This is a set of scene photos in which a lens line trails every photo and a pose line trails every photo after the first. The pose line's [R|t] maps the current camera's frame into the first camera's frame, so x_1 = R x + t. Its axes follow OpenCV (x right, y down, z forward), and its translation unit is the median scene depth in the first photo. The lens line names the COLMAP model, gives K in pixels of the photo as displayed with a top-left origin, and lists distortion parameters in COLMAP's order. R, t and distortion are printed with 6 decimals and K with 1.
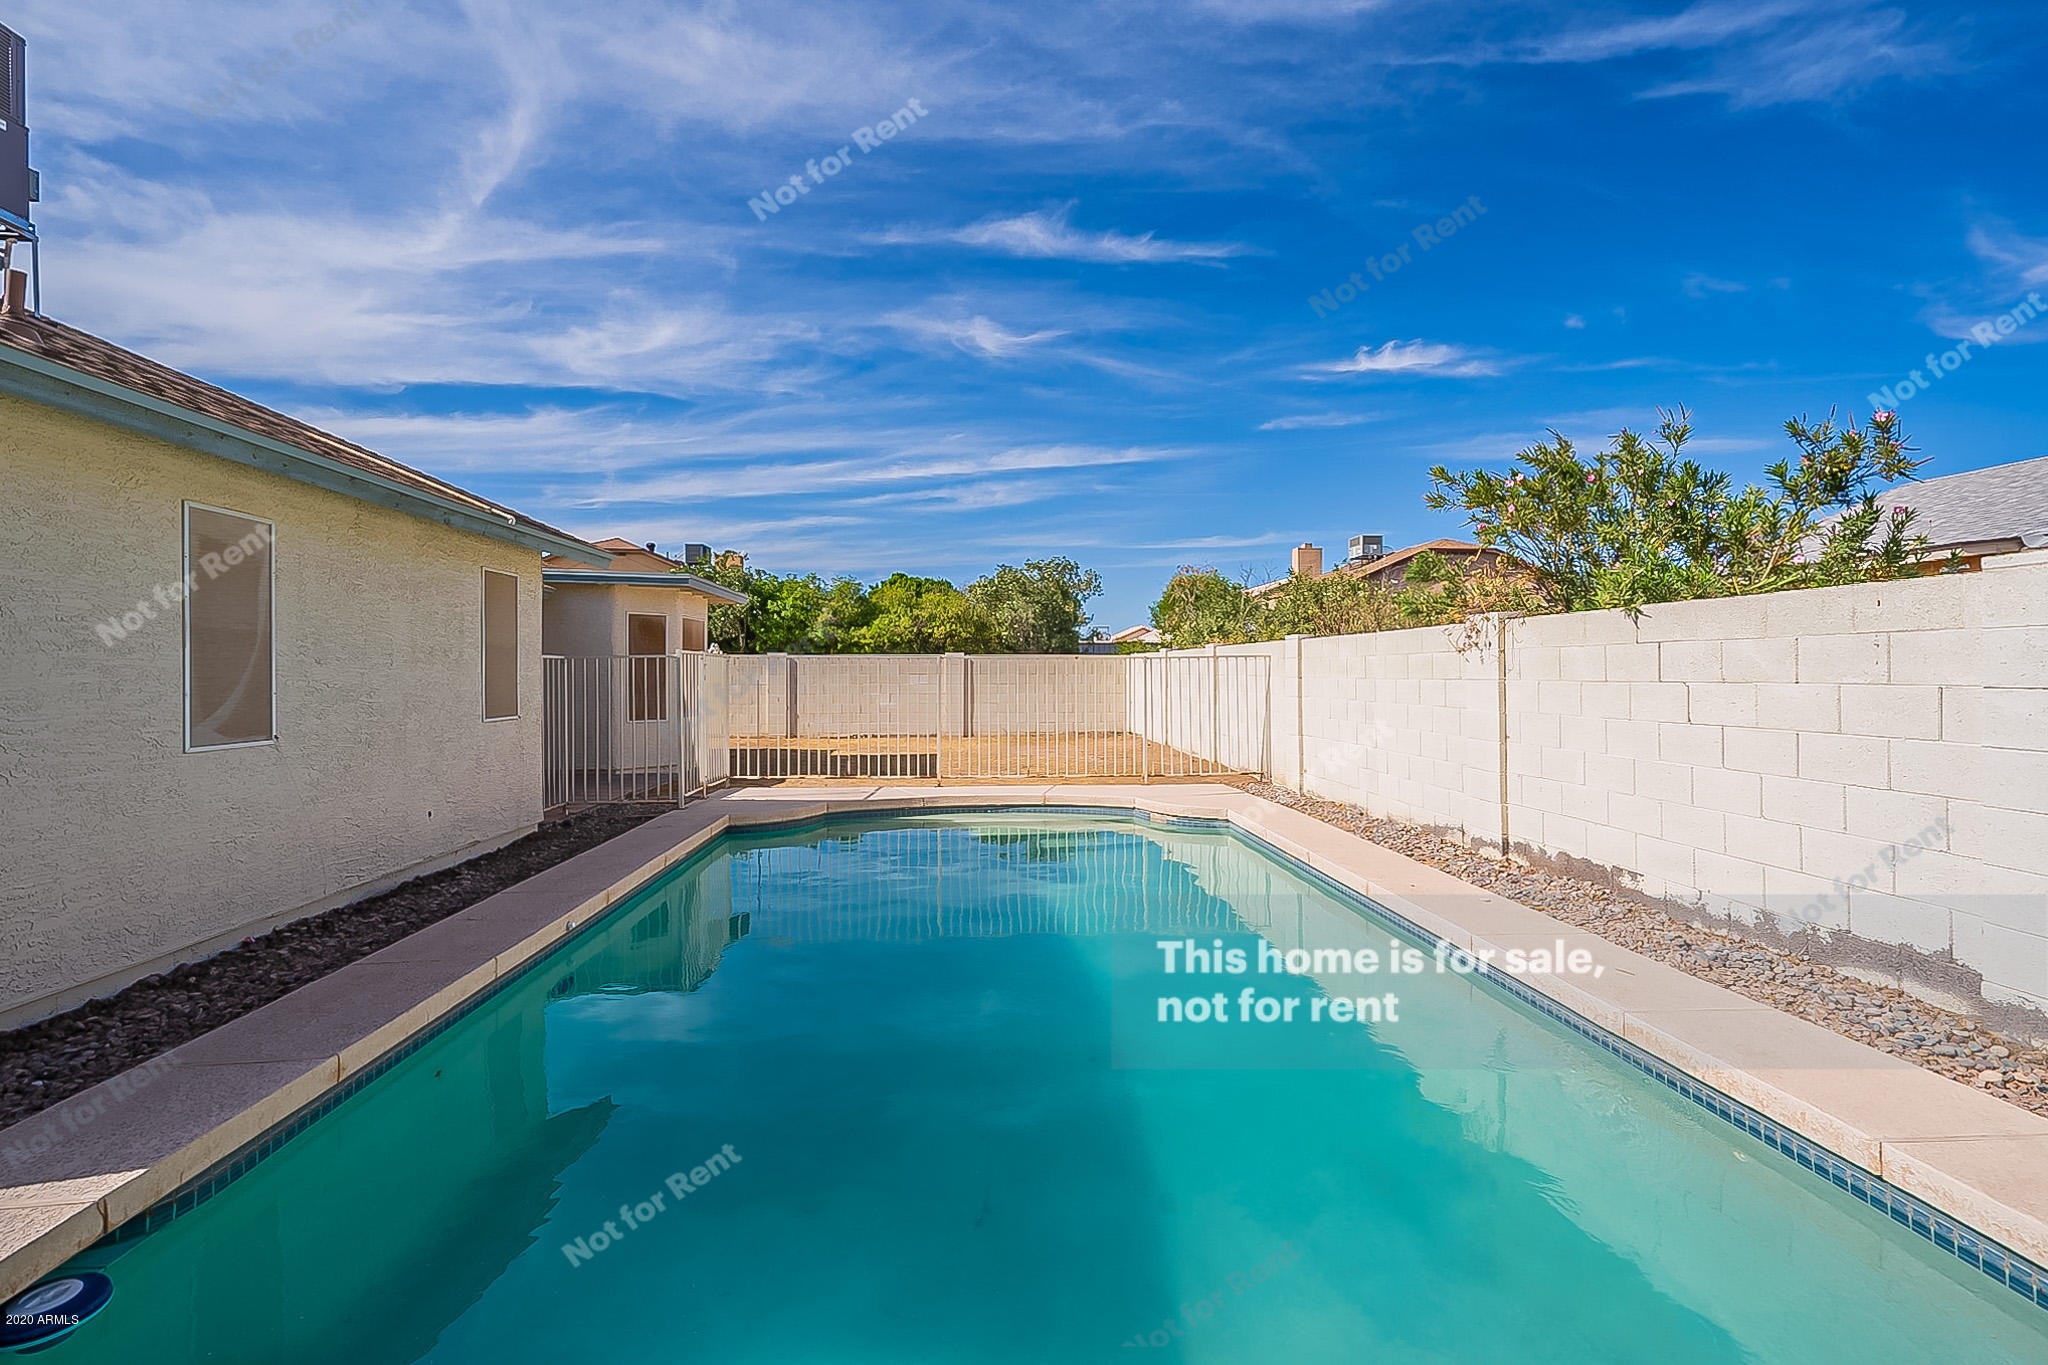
lens RADIAL K [[953.0, 0, 1024.0], [0, 953.0, 682.5], [0, 0, 1]] dist [0.072258, -0.000156]
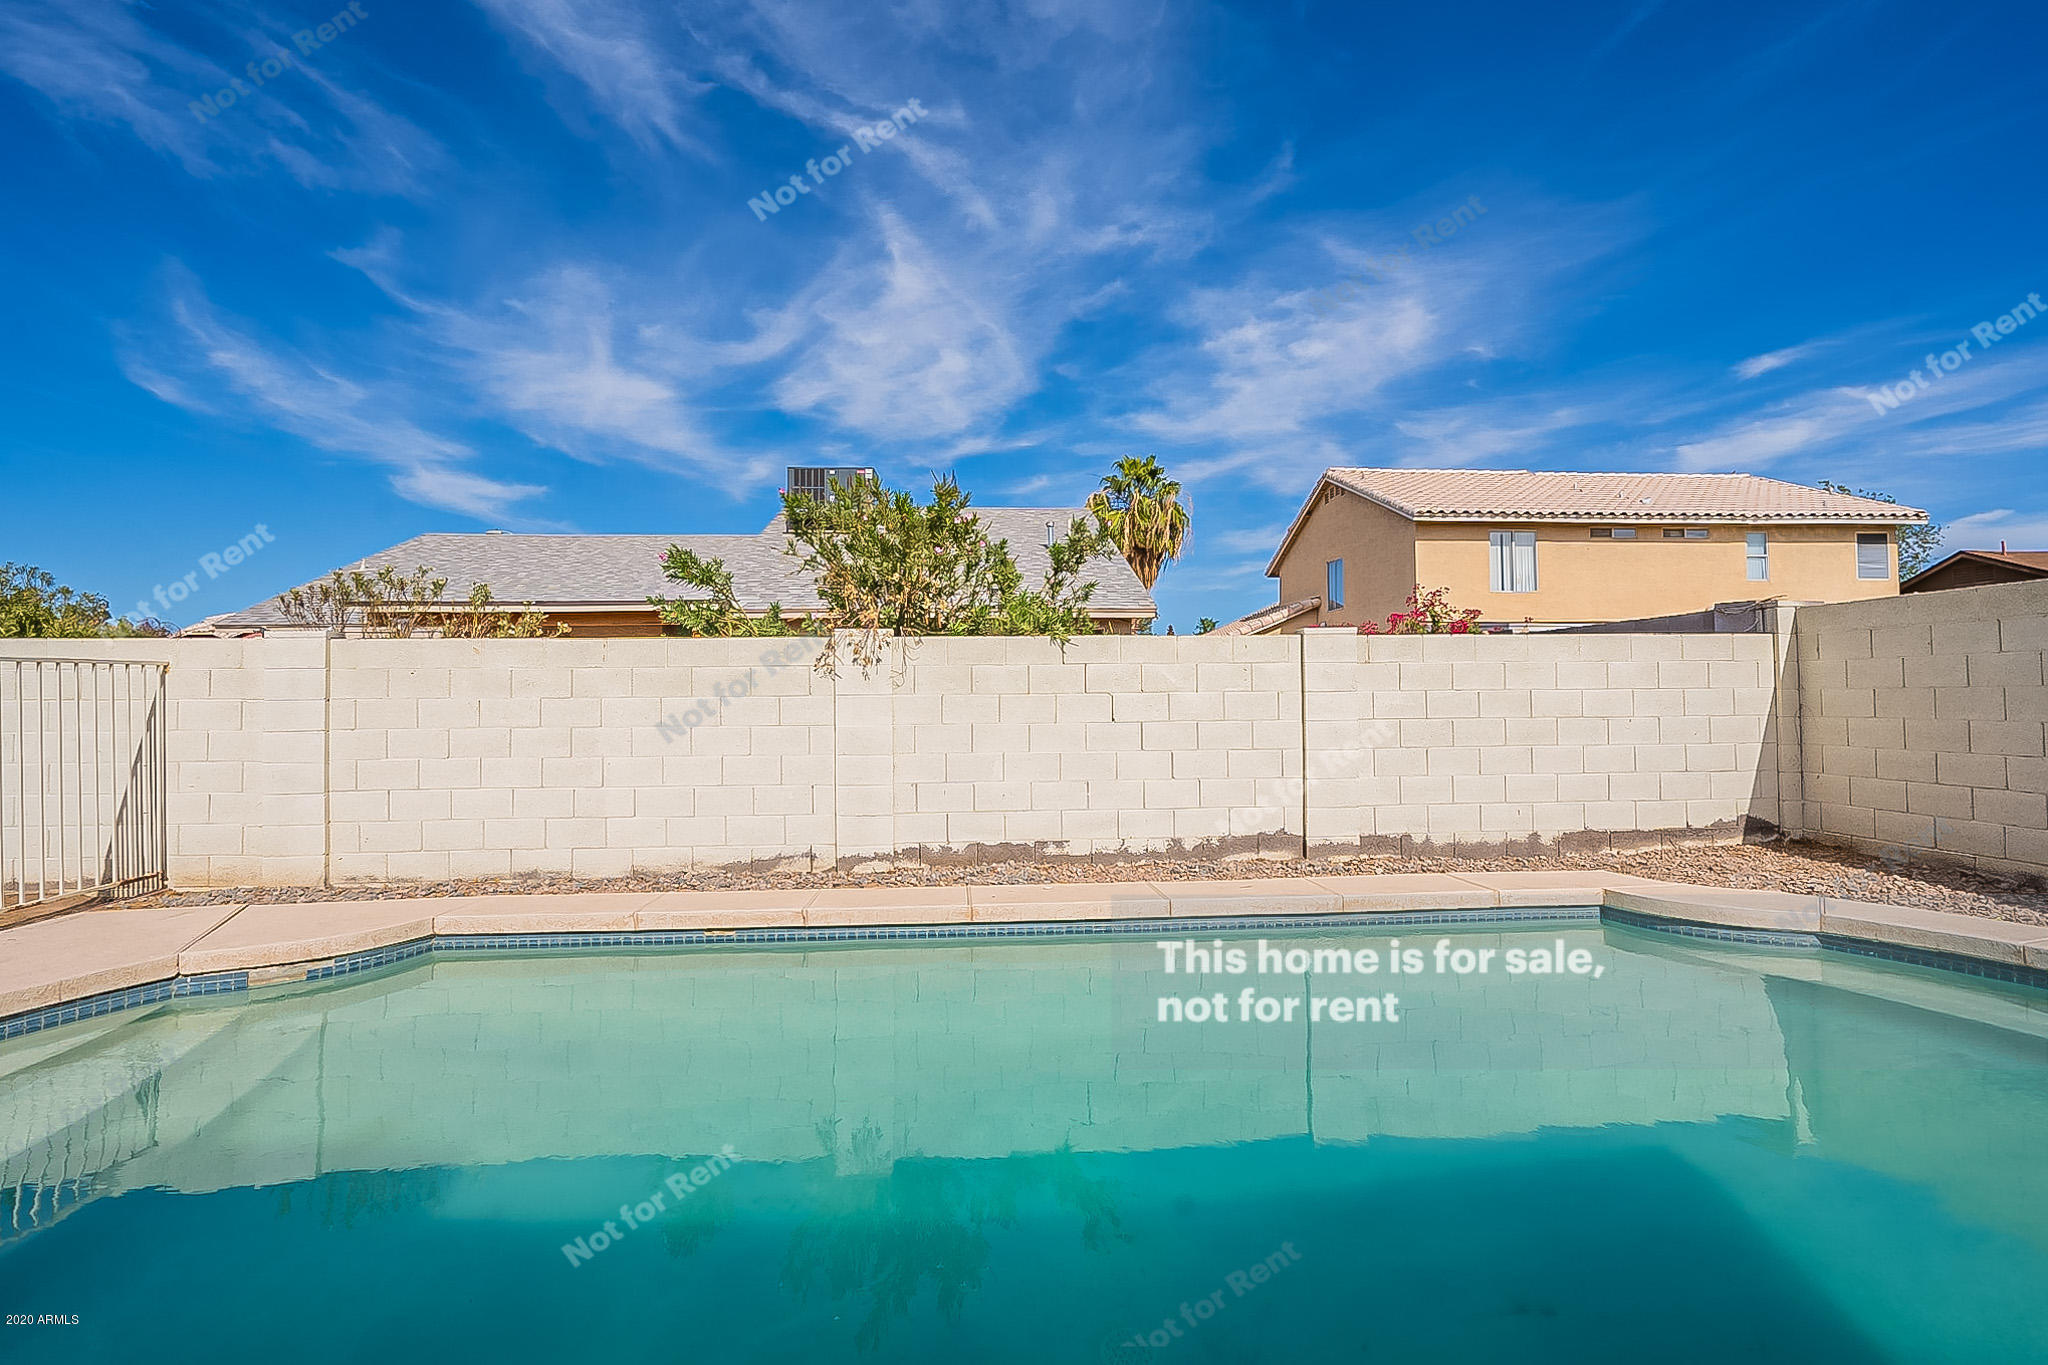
lens RADIAL K [[942.0, 0, 1017.2], [0, 942.0, 685.9], [0, 0, 1]] dist [-0.000771, -0.000567]
pose [[-0.006290, 0.012955, 0.999896, -0.456602], [0.019207, 0.999733, -0.012832, 0.005173], [-0.999796, 0.019124, -0.006537, 0.803139]]
